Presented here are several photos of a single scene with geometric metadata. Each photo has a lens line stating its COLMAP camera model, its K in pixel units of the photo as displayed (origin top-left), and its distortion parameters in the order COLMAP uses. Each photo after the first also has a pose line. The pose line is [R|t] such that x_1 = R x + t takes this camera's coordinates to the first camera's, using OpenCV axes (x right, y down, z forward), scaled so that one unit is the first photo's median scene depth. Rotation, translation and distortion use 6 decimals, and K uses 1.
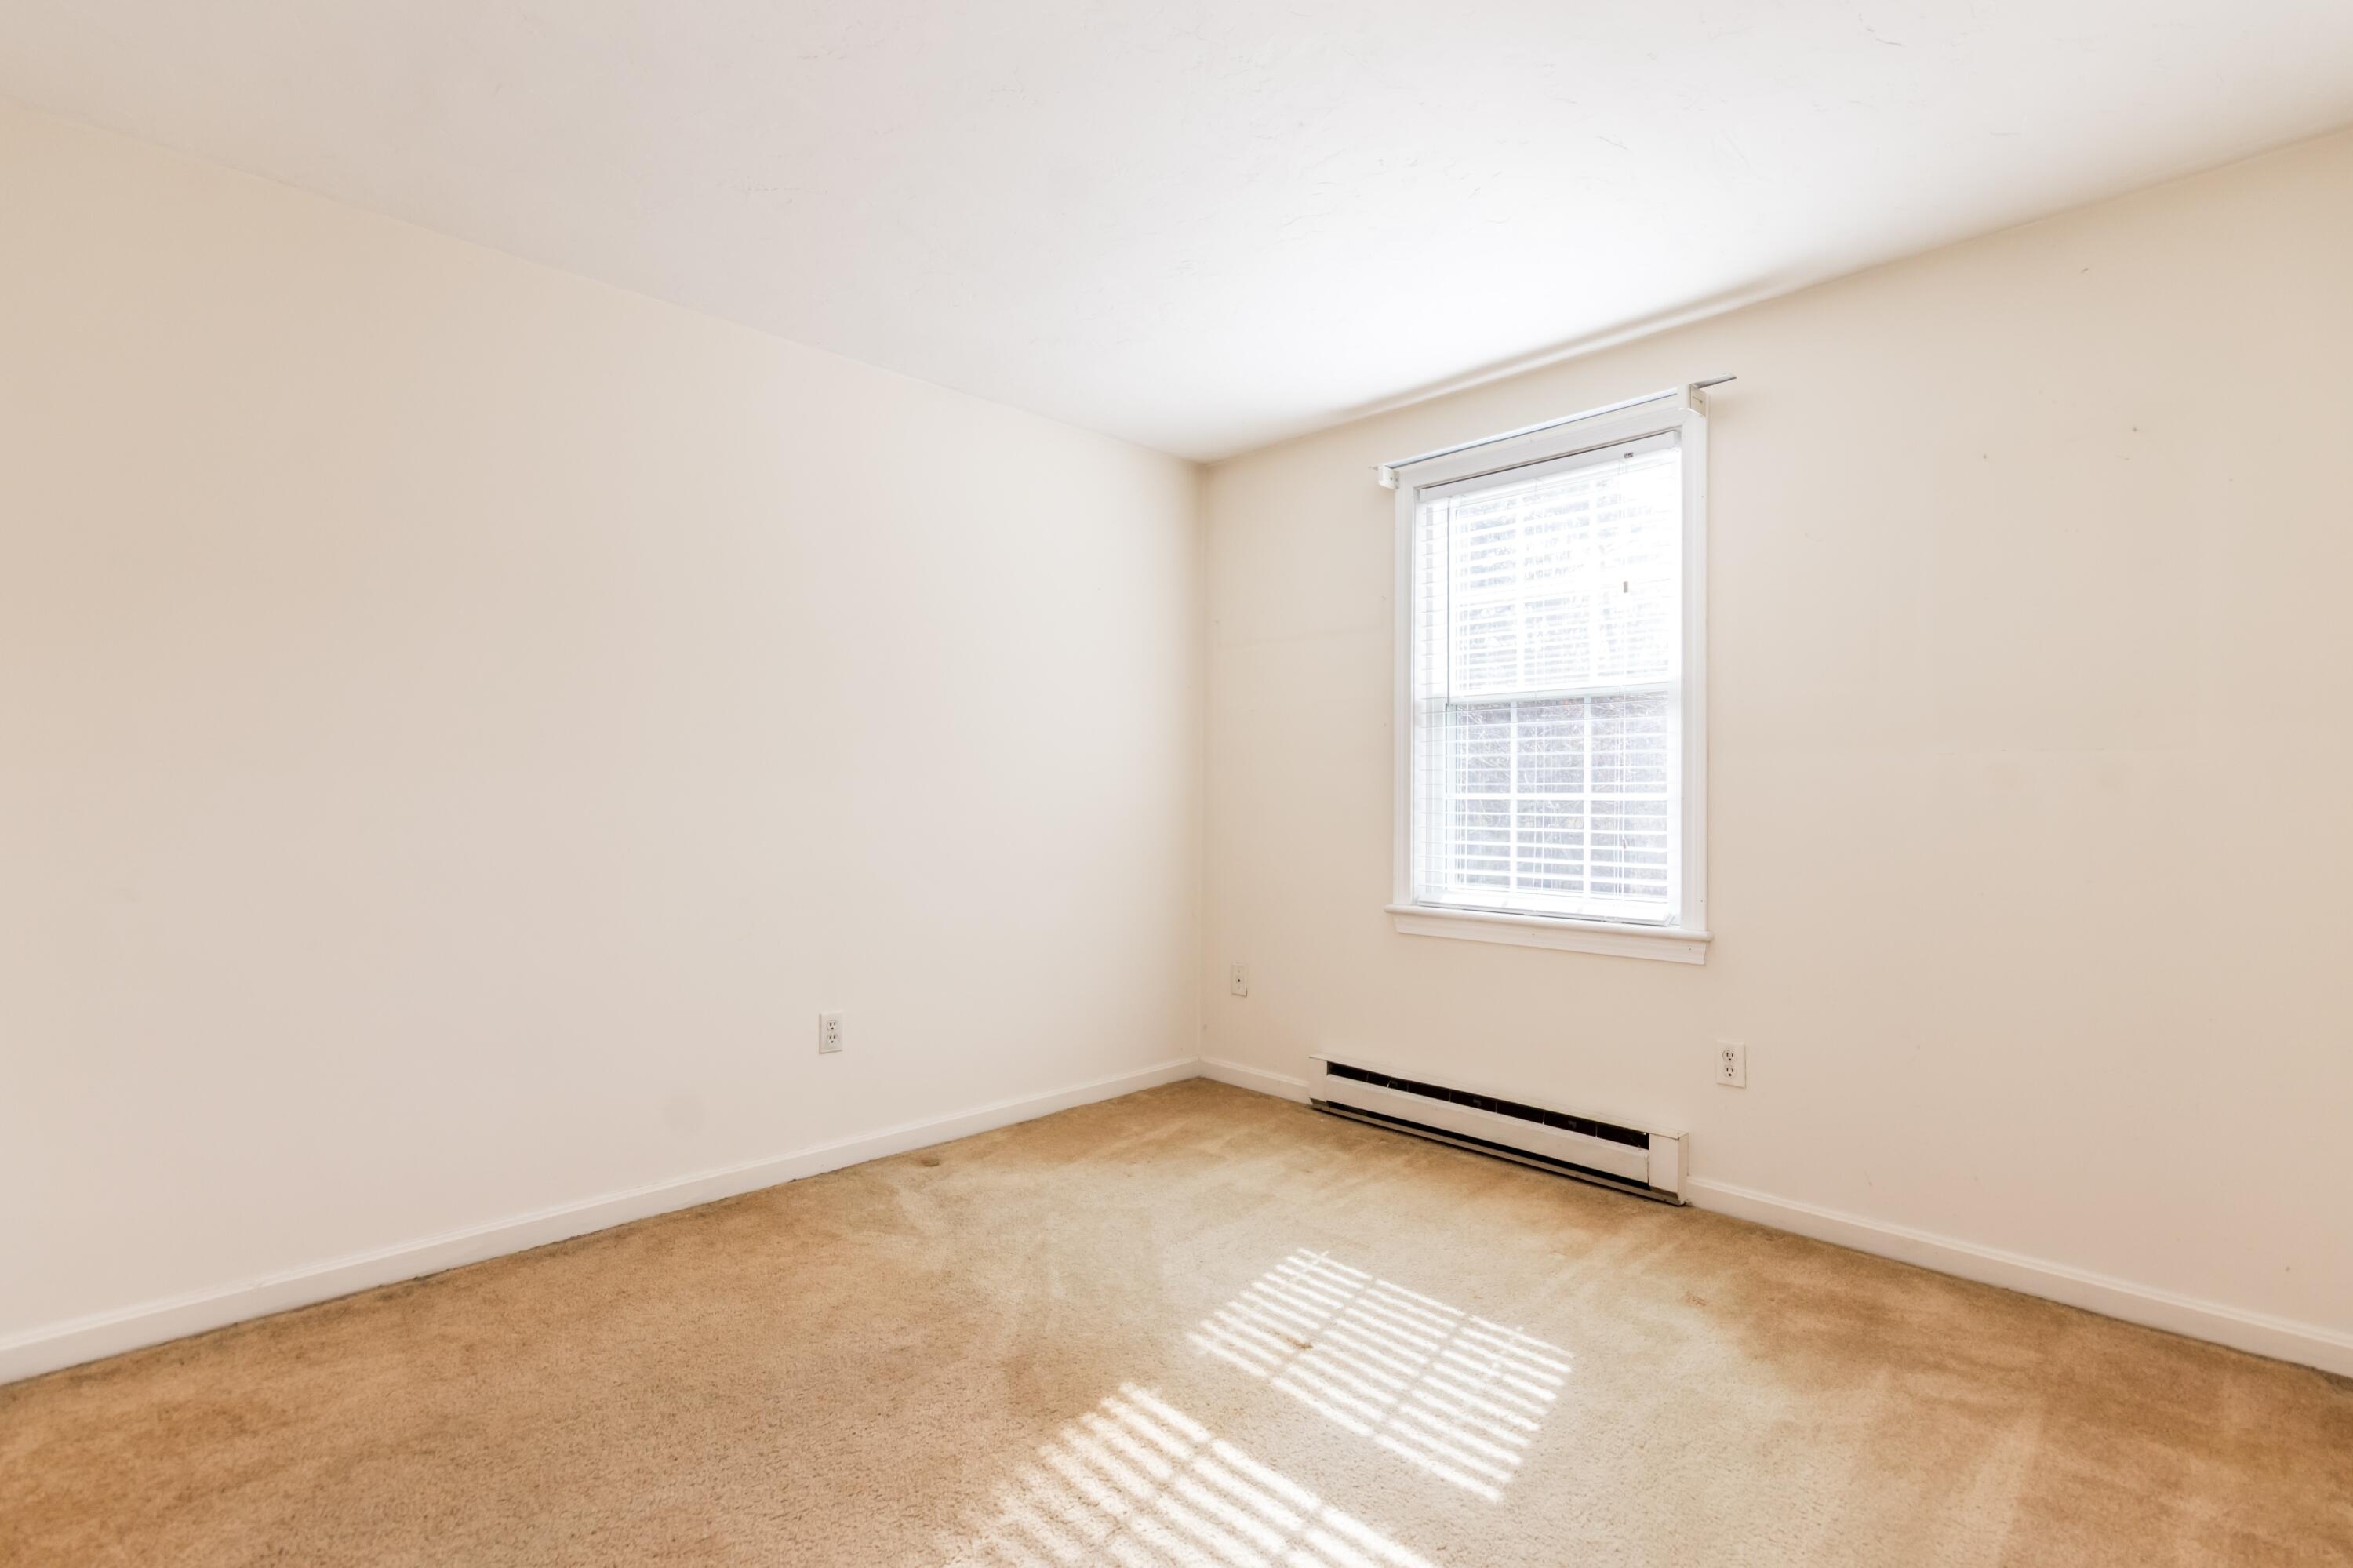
lens RADIAL K [[1080.7, 0, 1186.4], [0, 1080.7, 791.8], [0, 0, 1]] dist [0.002796, -0.001250]
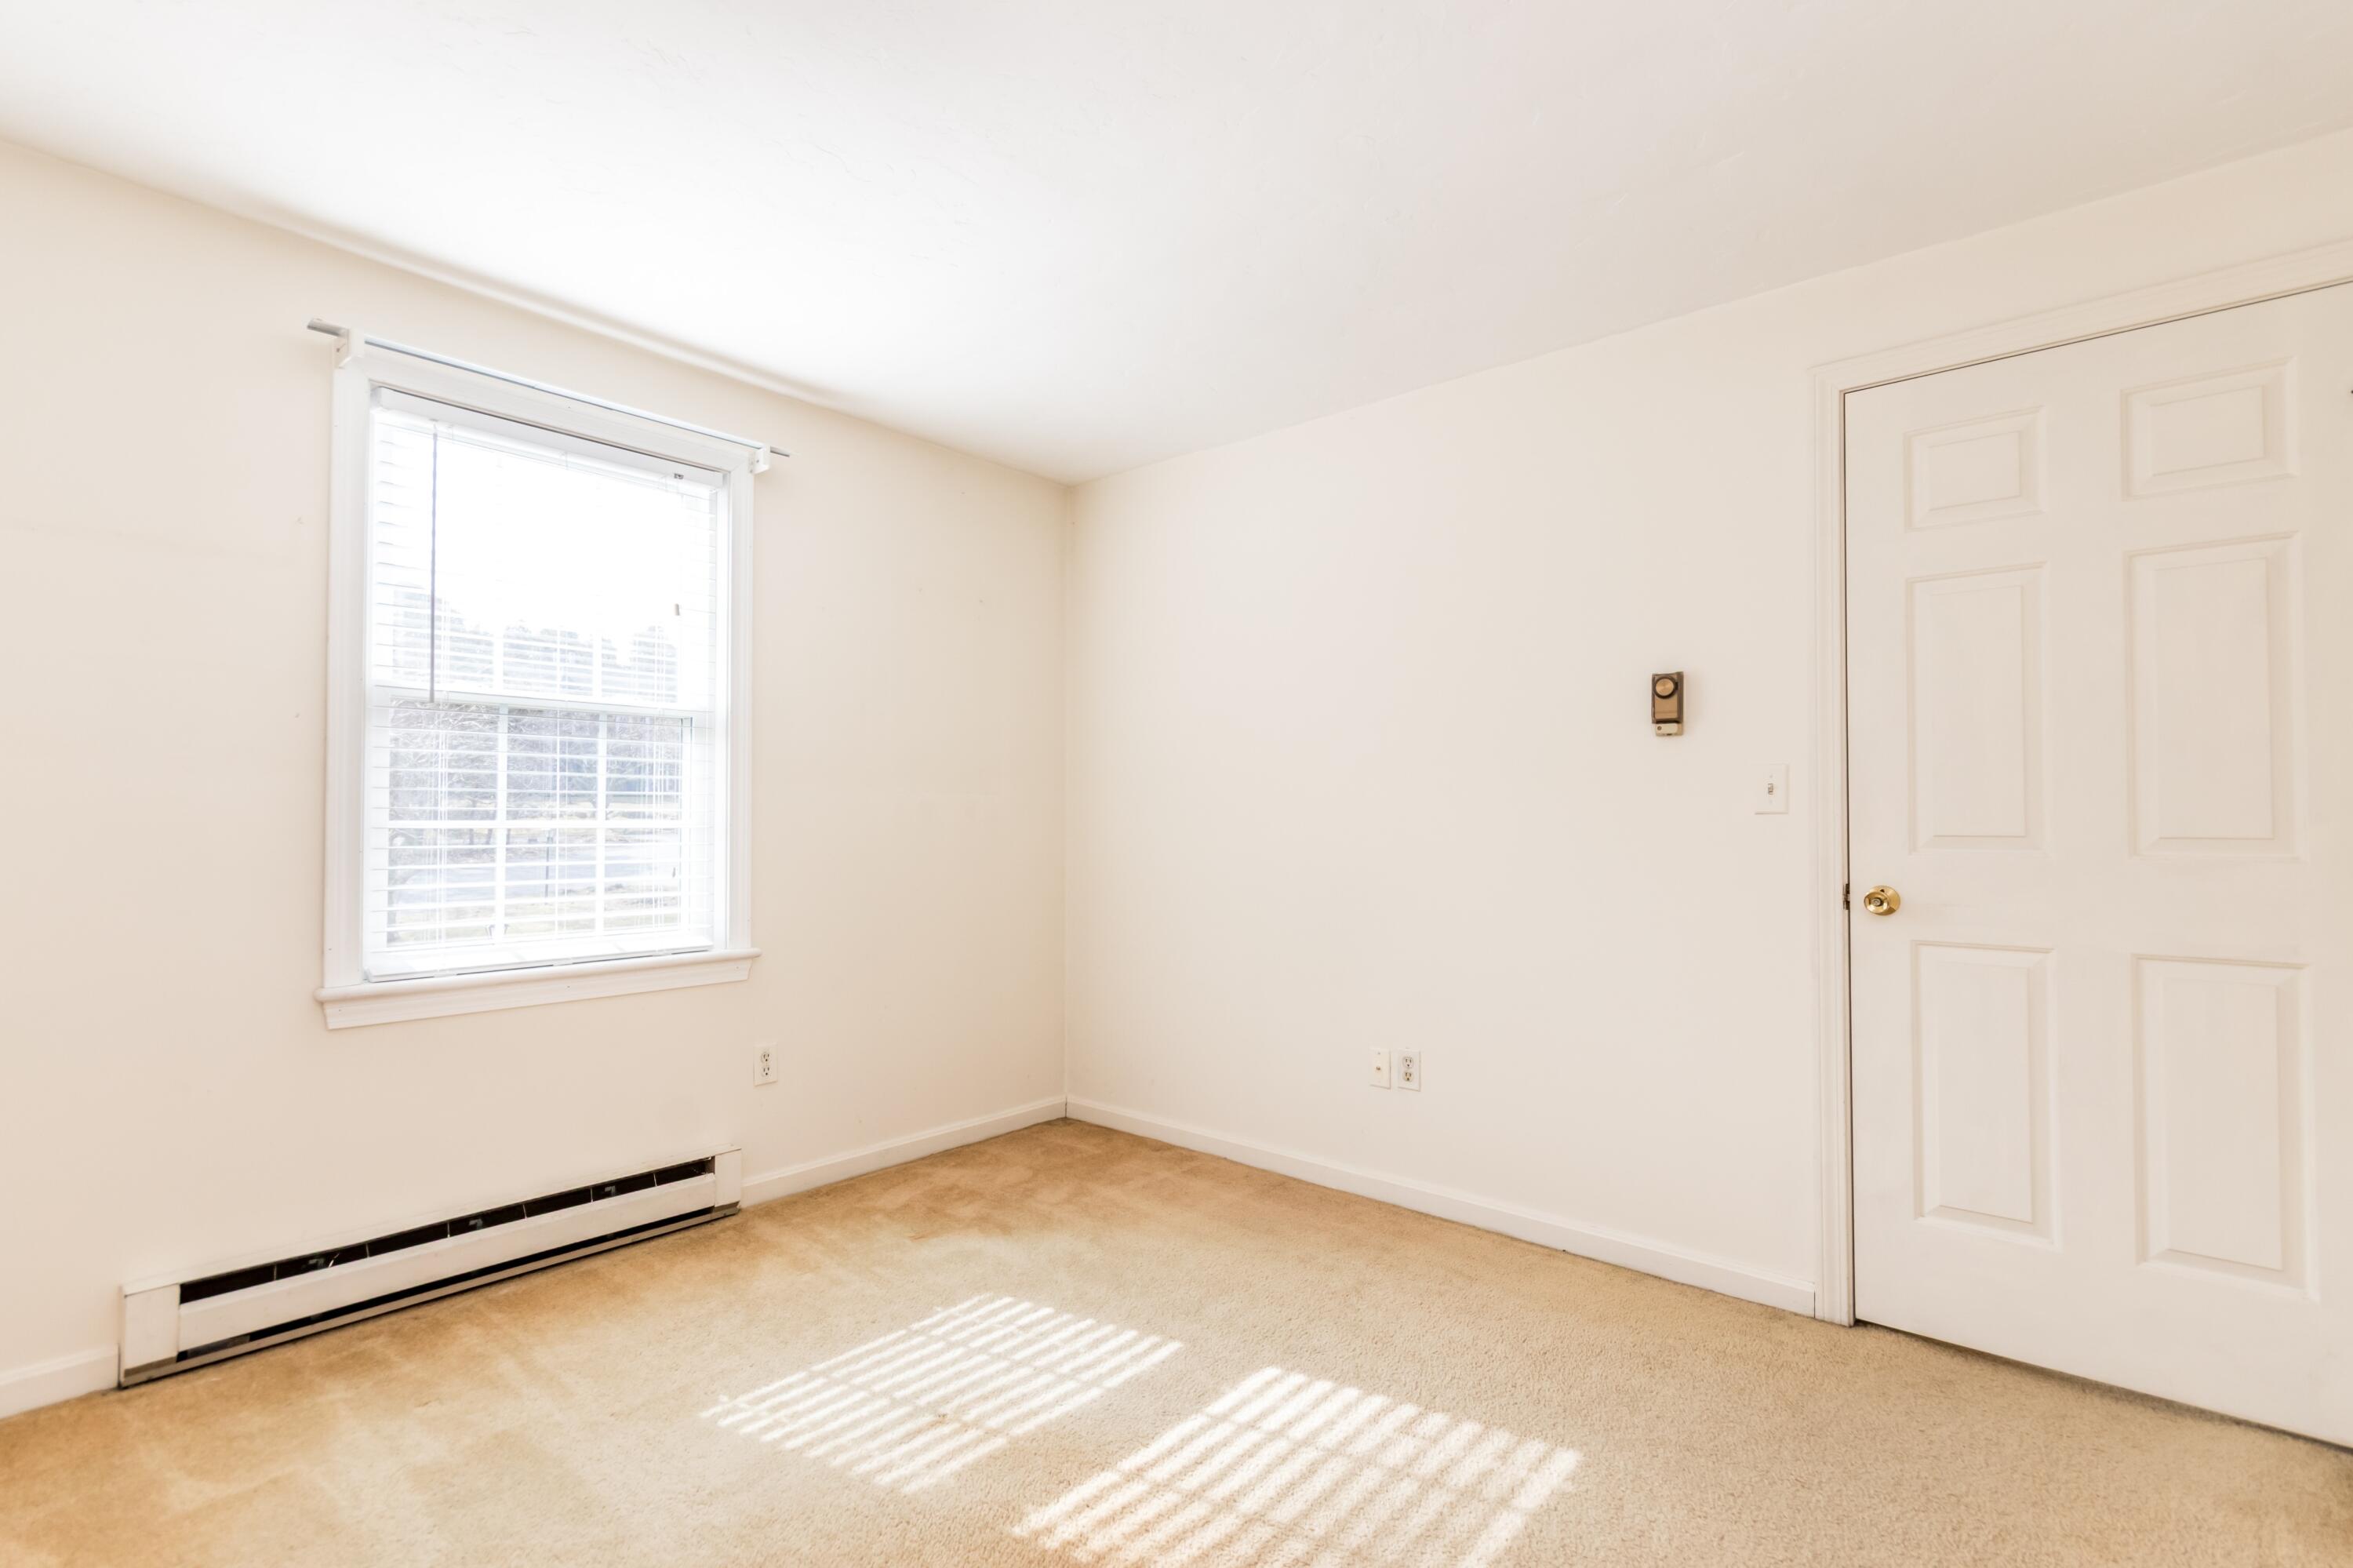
lens RADIAL K [[1080.7, 0, 1186.4], [0, 1080.7, 791.8], [0, 0, 1]] dist [0.002796, -0.001250]
pose [[-0.088631, 0.023361, 0.995791, -0.728276], [-0.006146, 0.999693, -0.024000, -0.004810], [-0.996046, -0.008247, -0.088460, 0.752473]]
